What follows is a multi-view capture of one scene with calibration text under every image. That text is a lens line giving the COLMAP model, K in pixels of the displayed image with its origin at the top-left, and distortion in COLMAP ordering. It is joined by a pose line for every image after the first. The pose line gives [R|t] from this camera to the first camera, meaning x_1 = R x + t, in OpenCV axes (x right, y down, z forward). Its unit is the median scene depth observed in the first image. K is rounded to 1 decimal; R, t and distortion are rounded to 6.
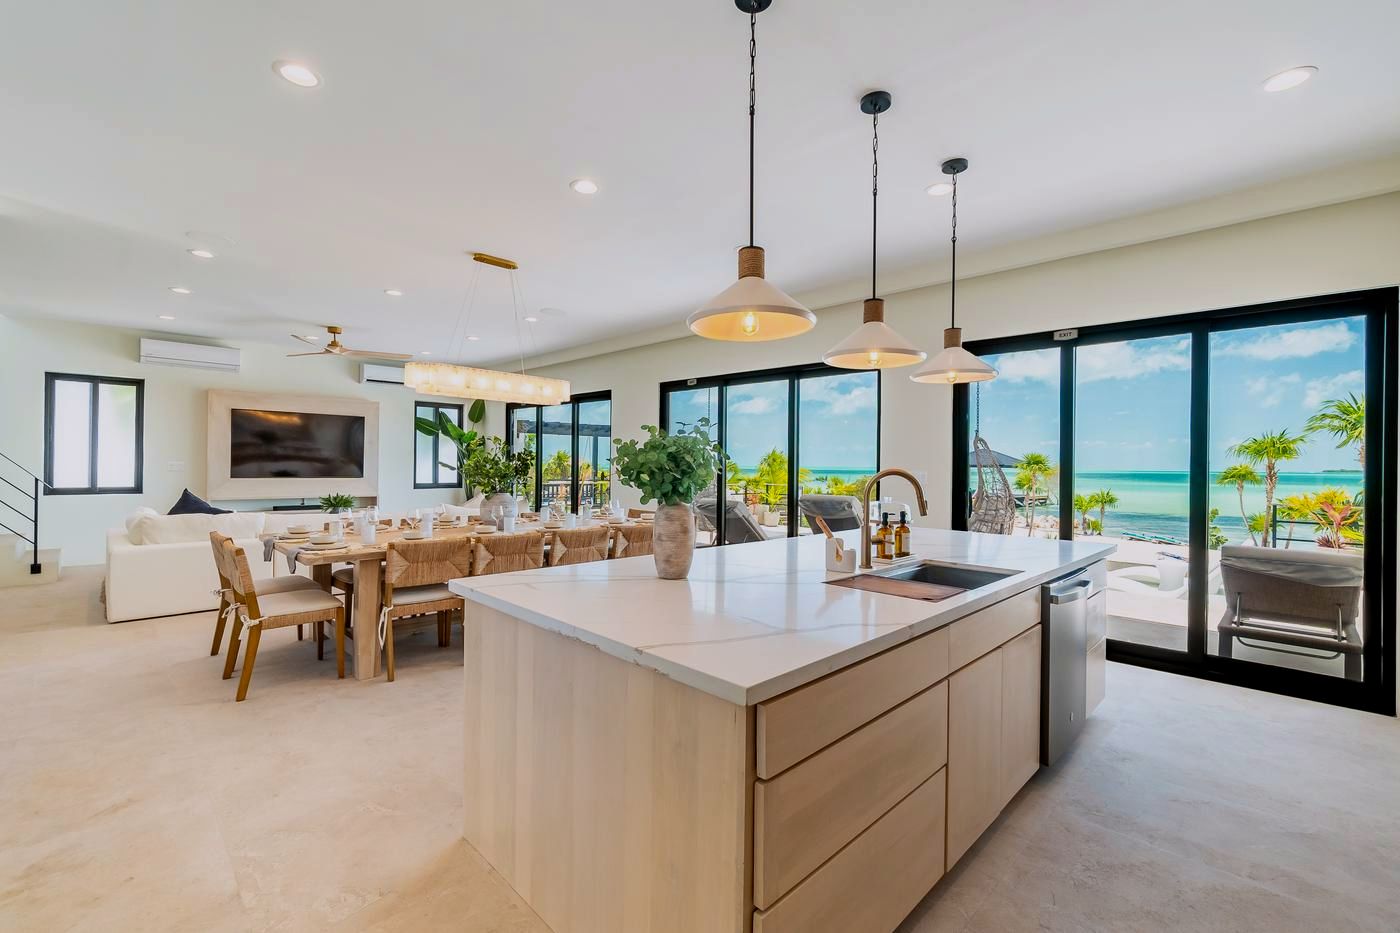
lens RADIAL K [[617.0, 0, 700.0], [0, 617.0, 466.5], [0, 0, 1]] dist [-0.011432, -0.000220]
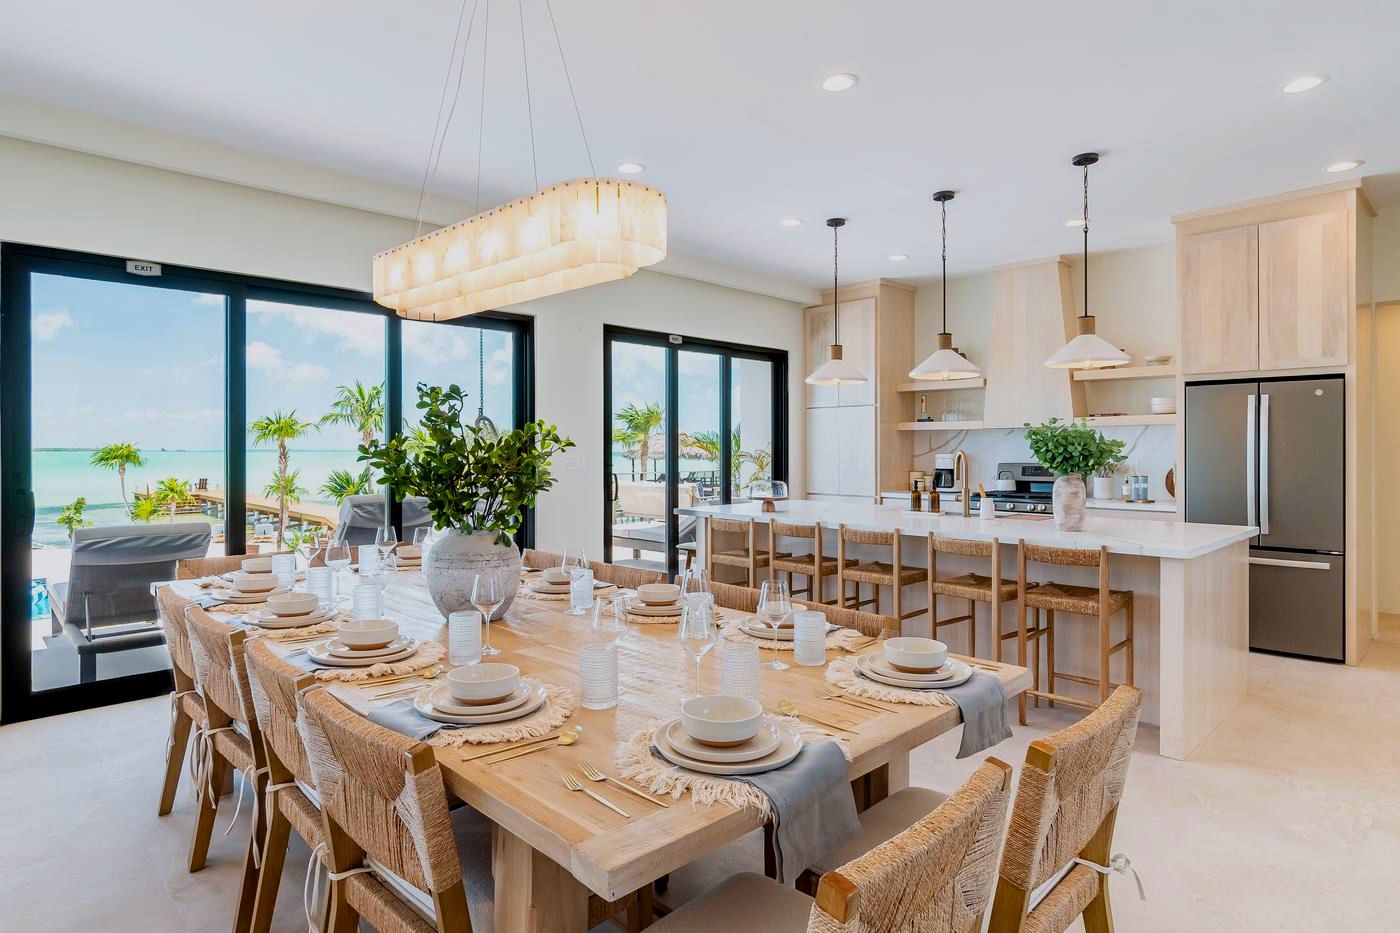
lens RADIAL K [[766.4, 0, 701.6], [0, 766.4, 449.9], [0, 0, 1]] dist [-0.000790, 0.000024]
pose [[0.001799, -0.012700, 0.999918, -0.580467], [0.004718, 0.999908, 0.012692, -0.009143], [-0.999987, 0.004694, 0.001859, 0.597505]]
